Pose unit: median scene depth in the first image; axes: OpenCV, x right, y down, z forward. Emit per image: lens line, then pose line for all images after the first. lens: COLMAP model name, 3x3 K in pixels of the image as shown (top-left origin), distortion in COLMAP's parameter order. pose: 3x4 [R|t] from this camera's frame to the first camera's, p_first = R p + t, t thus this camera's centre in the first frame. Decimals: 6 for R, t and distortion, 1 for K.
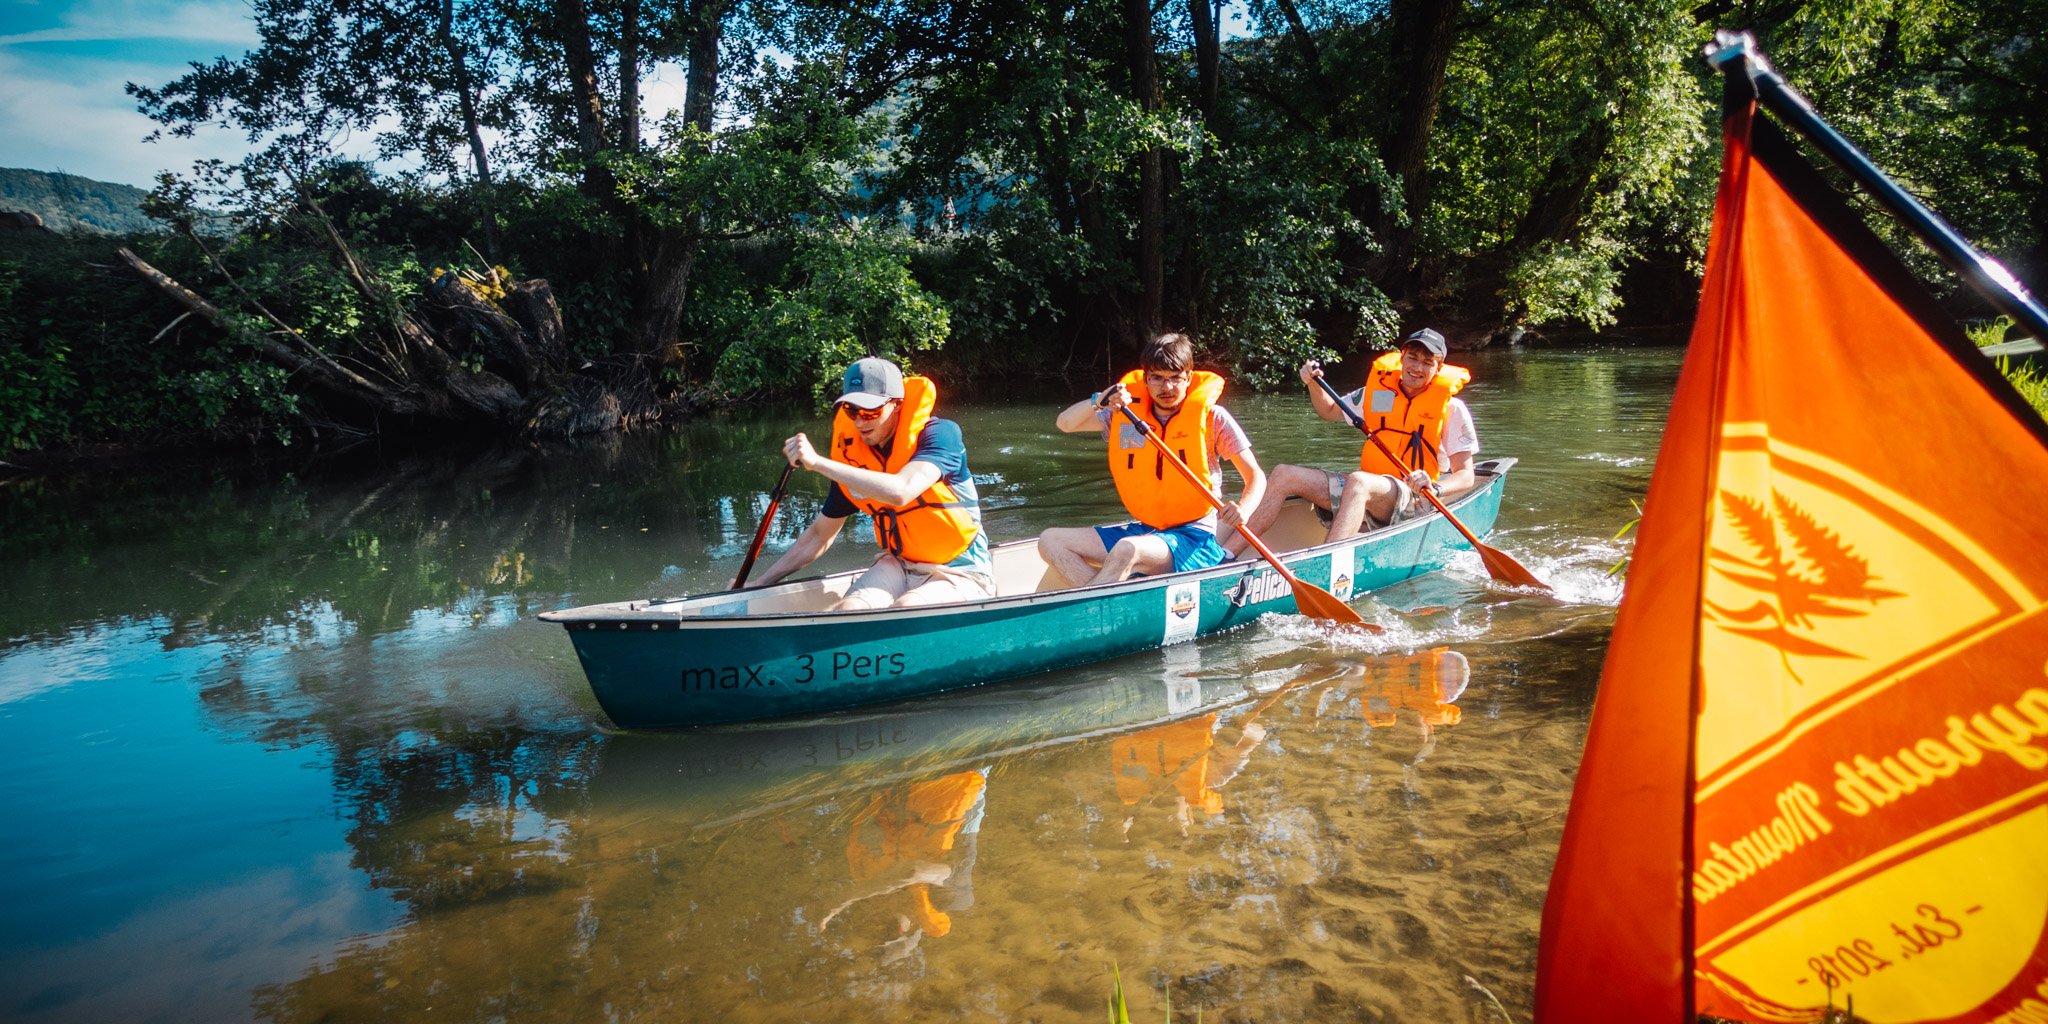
lens RADIAL K [[1494.1, 0, 1035.9], [0, 1494.1, 469.3], [0, 0, 1]] dist [0.029507, 0.001631]
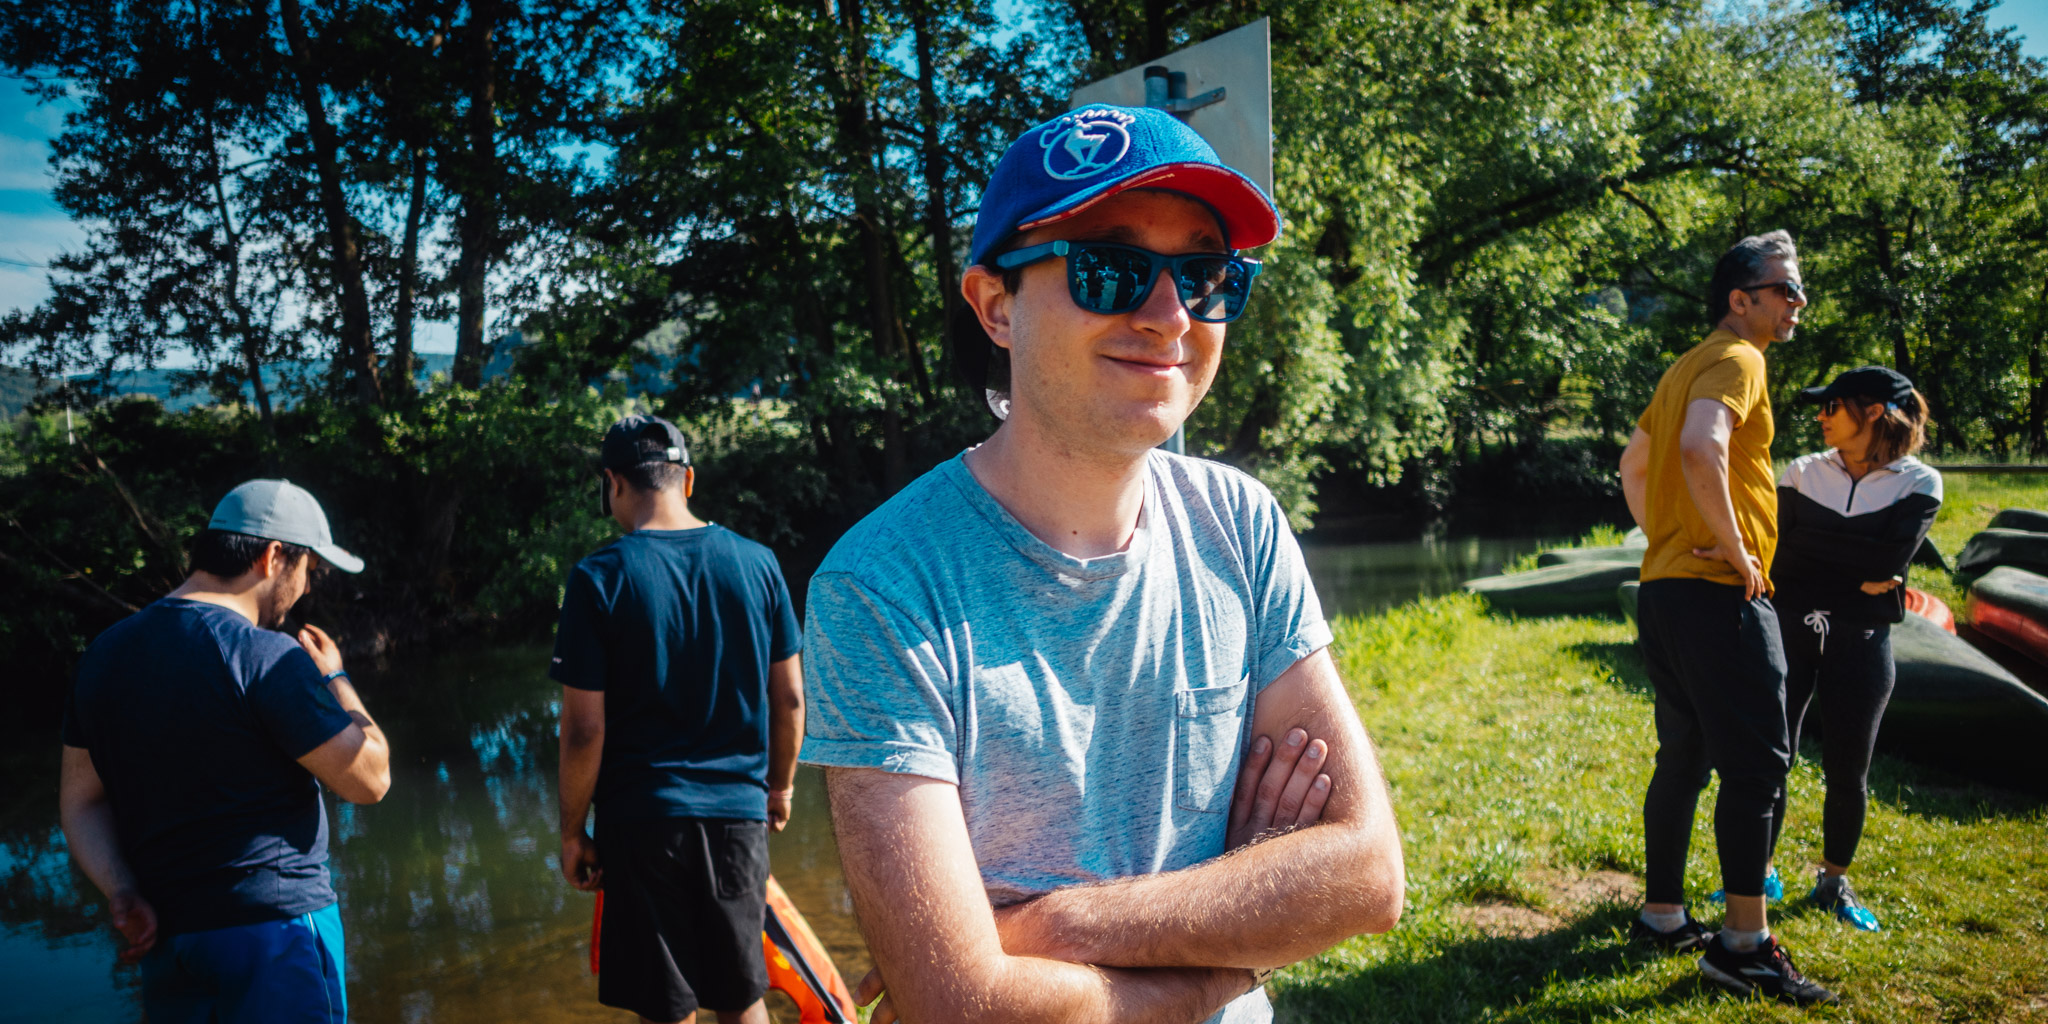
lens RADIAL K [[1494.1, 0, 1038.3], [0, 1494.1, 569.2], [0, 0, 1]] dist [0.029507, 0.001631]
pose [[0.994606, -0.010268, 0.103212, 0.070950], [0.014203, 0.999197, -0.037462, -0.030432], [-0.102744, 0.038726, 0.993954, -0.135898]]
